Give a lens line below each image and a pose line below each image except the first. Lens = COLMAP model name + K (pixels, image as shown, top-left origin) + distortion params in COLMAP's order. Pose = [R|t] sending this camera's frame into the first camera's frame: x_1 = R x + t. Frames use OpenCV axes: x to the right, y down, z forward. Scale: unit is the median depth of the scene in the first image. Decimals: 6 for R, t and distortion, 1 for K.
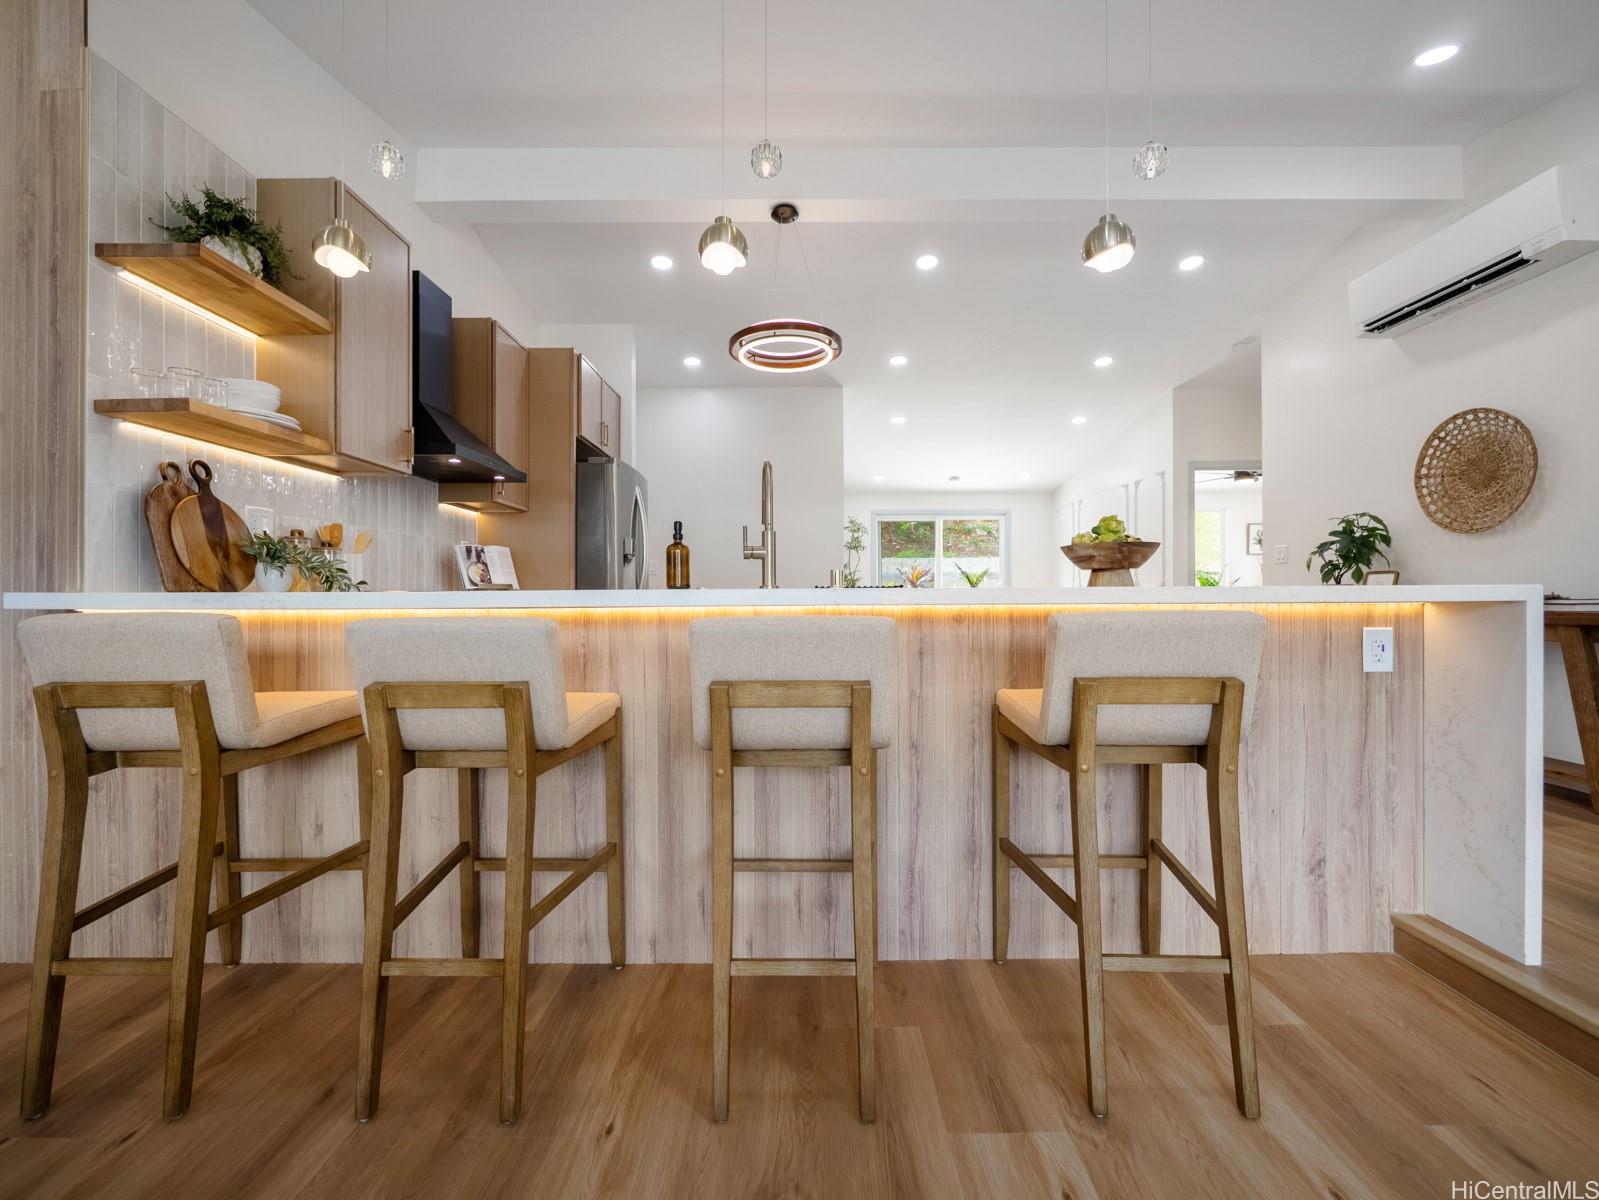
lens RADIAL K [[674.7, 0, 799.2], [0, 674.7, 601.4], [0, 0, 1]] dist [-0.011073, -0.000155]
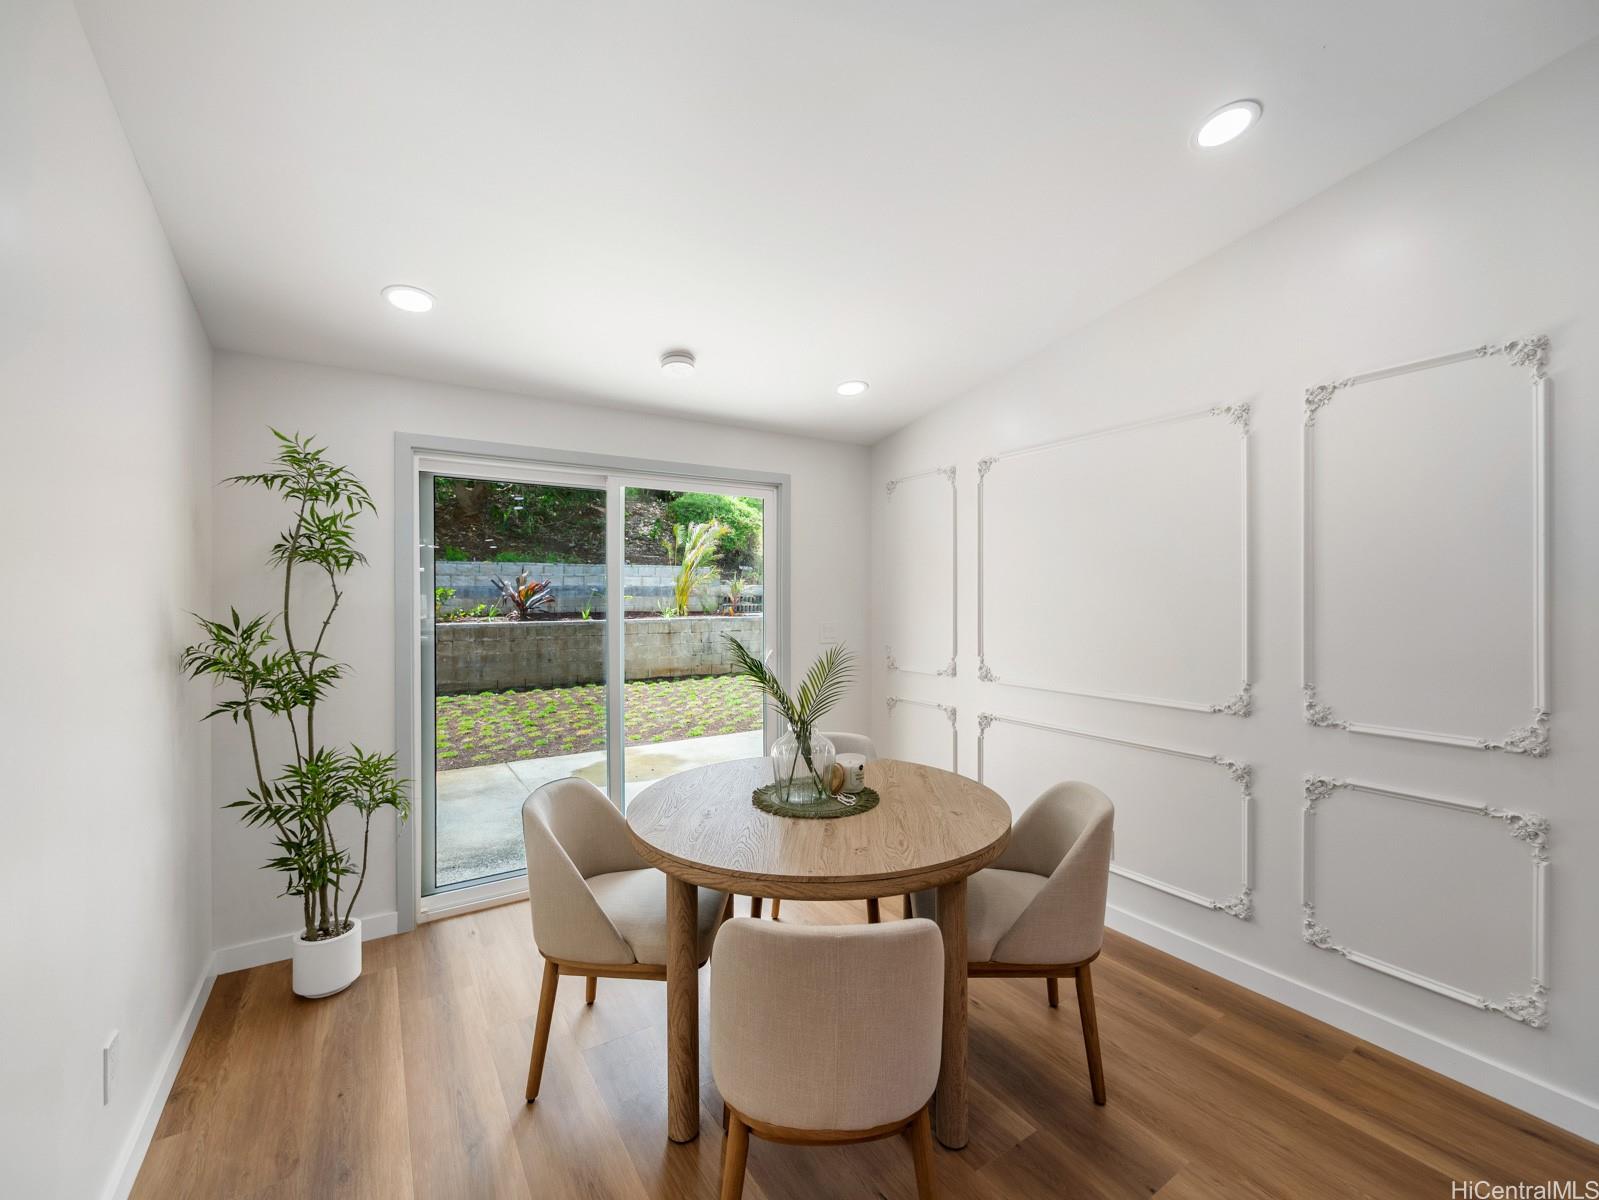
lens RADIAL K [[674.7, 0, 808.0], [0, 674.7, 604.7], [0, 0, 1]] dist [-0.011073, -0.000155]
pose [[0.836436, -0.004461, 0.548047, 0.097588], [0.001657, 0.999983, 0.005610, -0.060447], [-0.548063, -0.003784, 0.836429, 0.652960]]
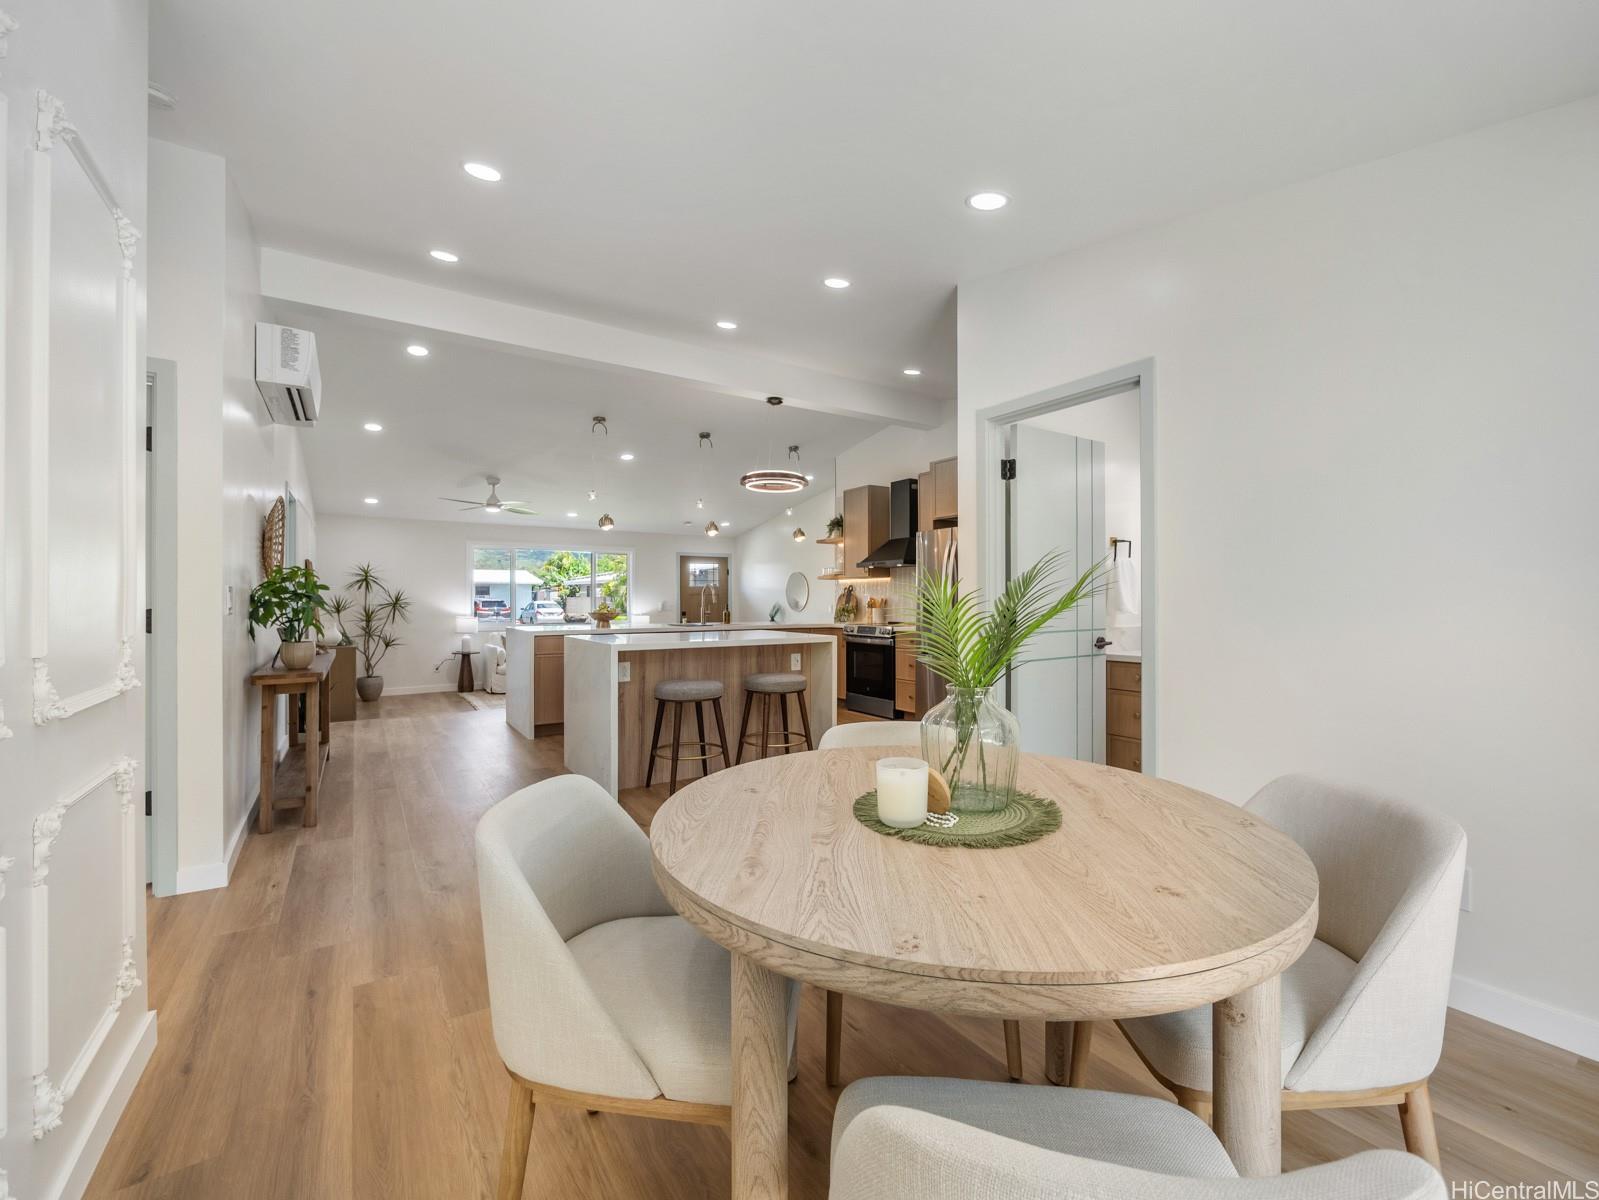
lens RADIAL K [[674.7, 0, 798.6], [0, 674.7, 594.0], [0, 0, 1]] dist [-0.011073, -0.000155]
pose [[-0.833761, 0.000790, -0.552124, 0.924249], [0.003067, 0.999990, -0.003201, 0.013315], [0.552116, -0.004362, -0.833756, 1.681116]]
